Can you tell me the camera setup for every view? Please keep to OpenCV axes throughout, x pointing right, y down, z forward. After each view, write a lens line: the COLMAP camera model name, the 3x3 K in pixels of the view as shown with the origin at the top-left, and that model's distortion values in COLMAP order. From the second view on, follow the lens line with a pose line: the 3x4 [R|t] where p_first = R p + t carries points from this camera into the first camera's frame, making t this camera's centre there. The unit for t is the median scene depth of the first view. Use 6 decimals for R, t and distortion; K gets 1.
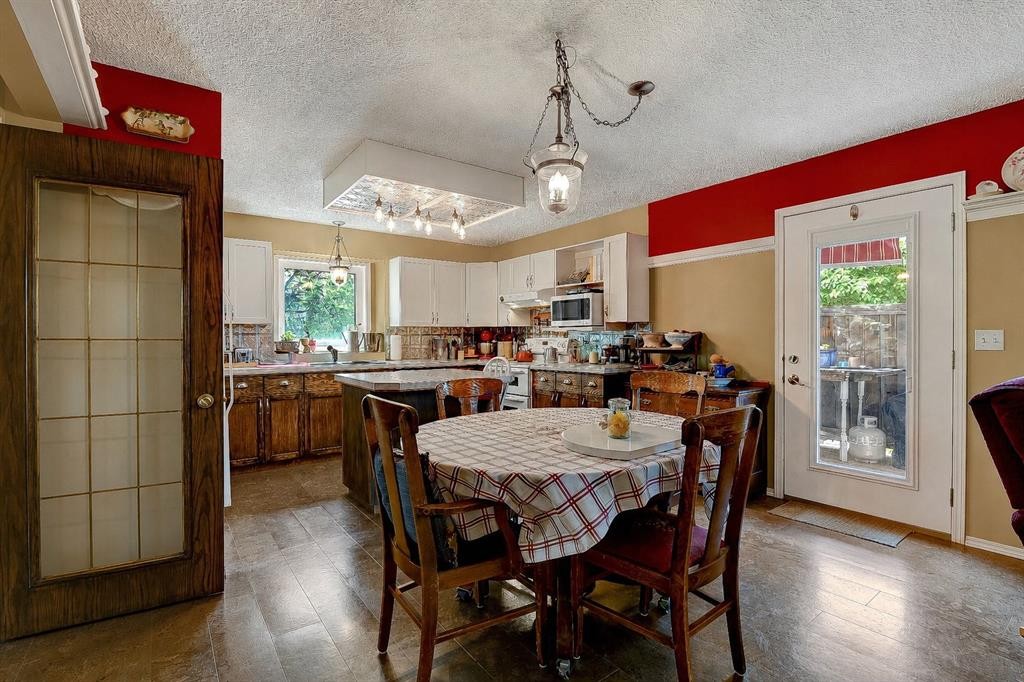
lens RADIAL K [[470.7, 0, 505.2], [0, 470.7, 343.4], [0, 0, 1]] dist [-0.003921, -0.004452]
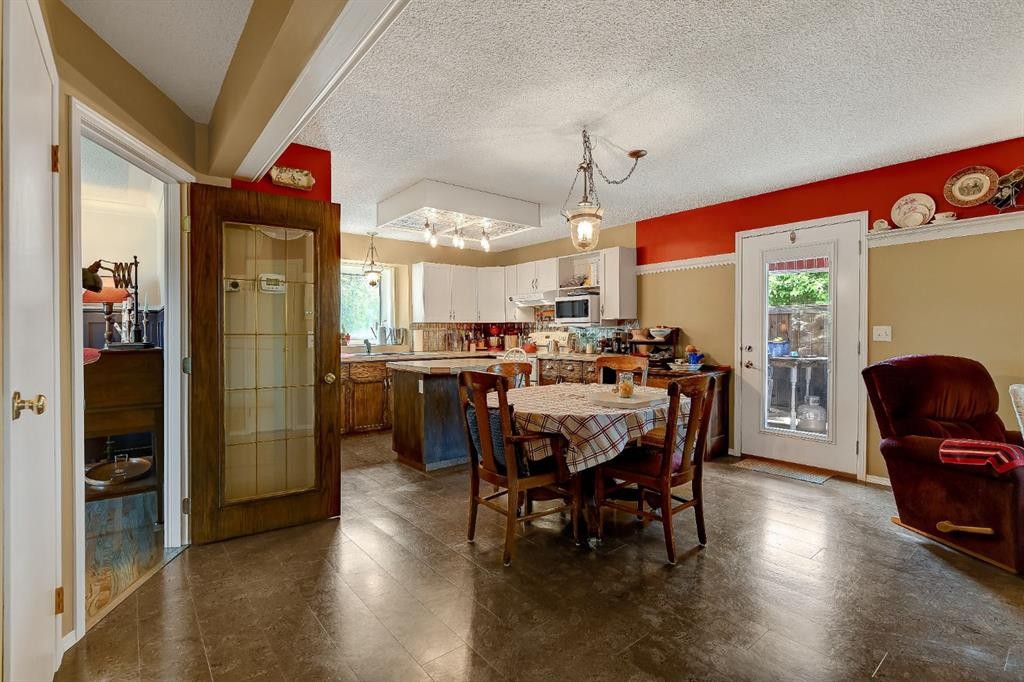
lens RADIAL K [[470.7, 0, 506.4], [0, 470.7, 343.9], [0, 0, 1]] dist [-0.003921, -0.004452]
pose [[0.999006, -0.002604, 0.044498, -0.099057], [0.002011, 0.999909, 0.013348, 0.001997], [-0.044529, -0.013245, 0.998920, -0.235242]]
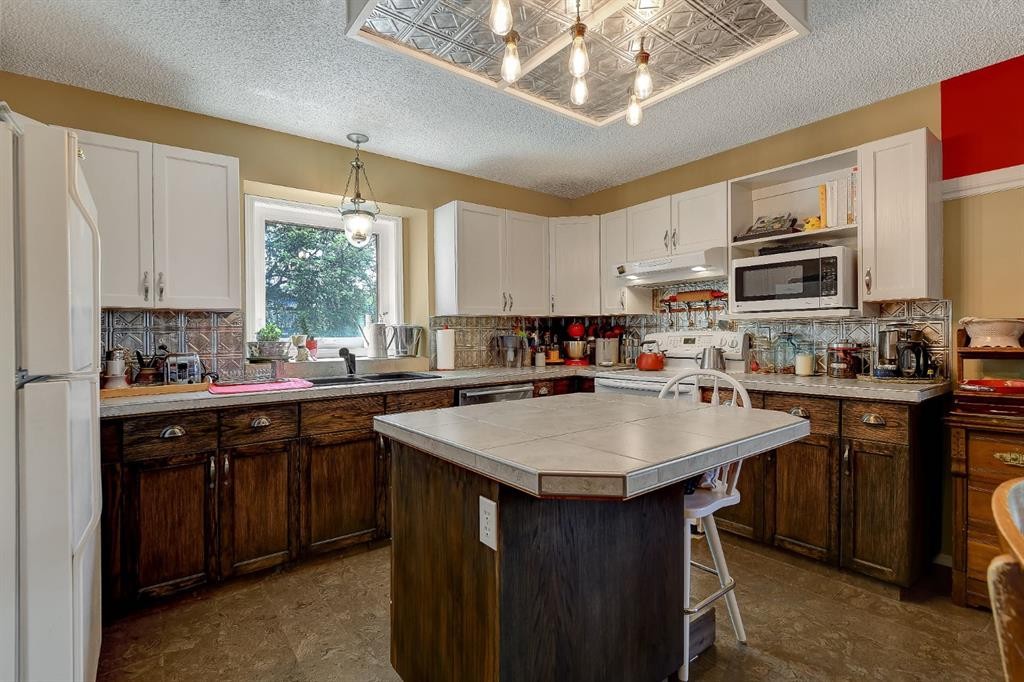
lens RADIAL K [[470.7, 0, 505.3], [0, 470.7, 331.4], [0, 0, 1]] dist [-0.003921, -0.004452]
pose [[0.999795, -0.007528, 0.018790, -0.241234], [0.007897, 0.999776, -0.019614, -0.003259], [-0.018638, 0.019759, 0.999631, 0.548628]]
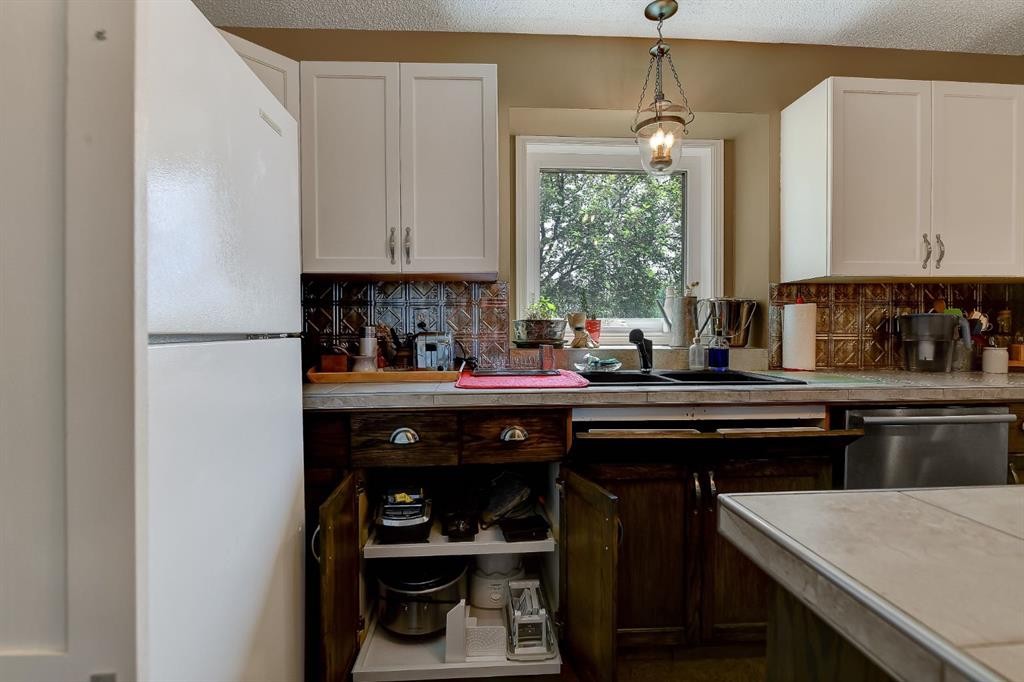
lens RADIAL K [[470.7, 0, 509.2], [0, 470.7, 340.4], [0, 0, 1]] dist [-0.003921, -0.004452]
pose [[0.839917, 0.012025, -0.542582, -0.326453], [-0.006809, 0.999909, 0.011620, 0.012826], [0.542673, -0.006065, 0.839922, 0.809227]]
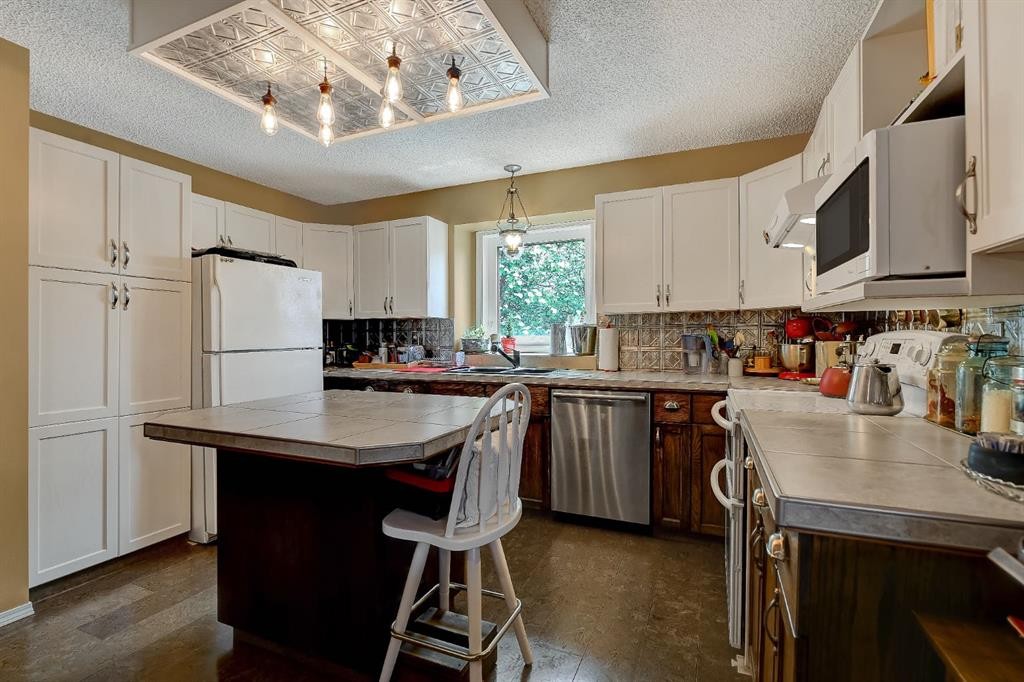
lens RADIAL K [[470.7, 0, 504.5], [0, 470.7, 342.0], [0, 0, 1]] dist [-0.003921, -0.004452]
pose [[0.507106, 0.011712, -0.861804, 0.324314], [-0.006483, 0.999931, 0.009774, -0.008422], [0.861859, 0.000630, 0.507147, 0.845791]]
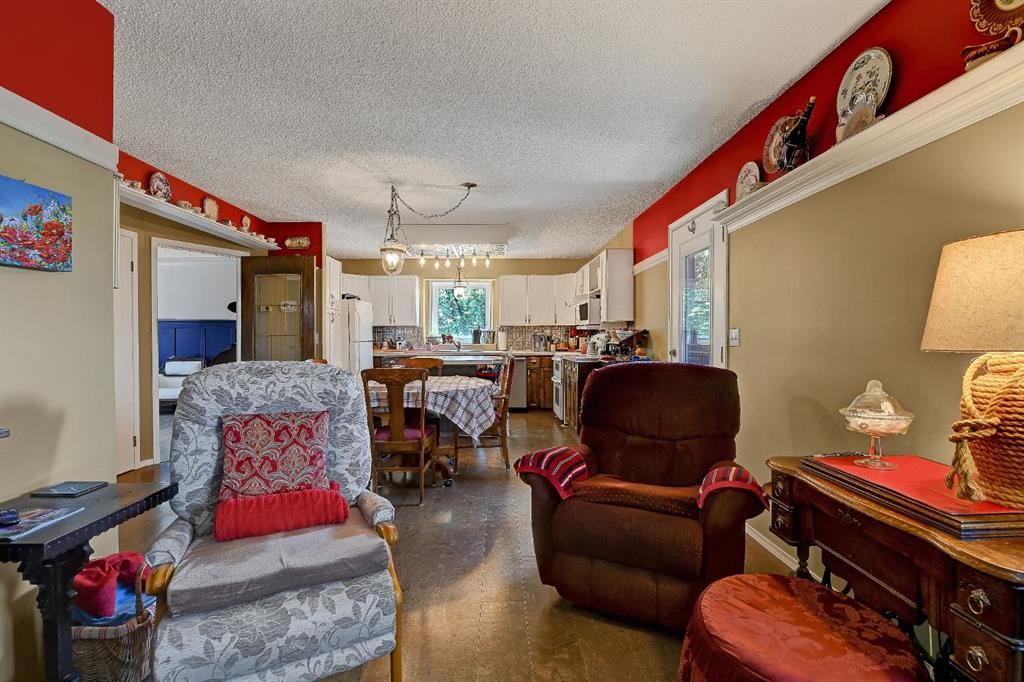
lens RADIAL K [[470.7, 0, 506.3], [0, 470.7, 342.5], [0, 0, 1]] dist [-0.003921, -0.004452]
pose [[0.822445, 0.006655, -0.568806, 0.825569], [-0.004318, 0.999976, 0.005456, 0.006672], [0.568829, -0.002031, 0.822454, -0.192185]]
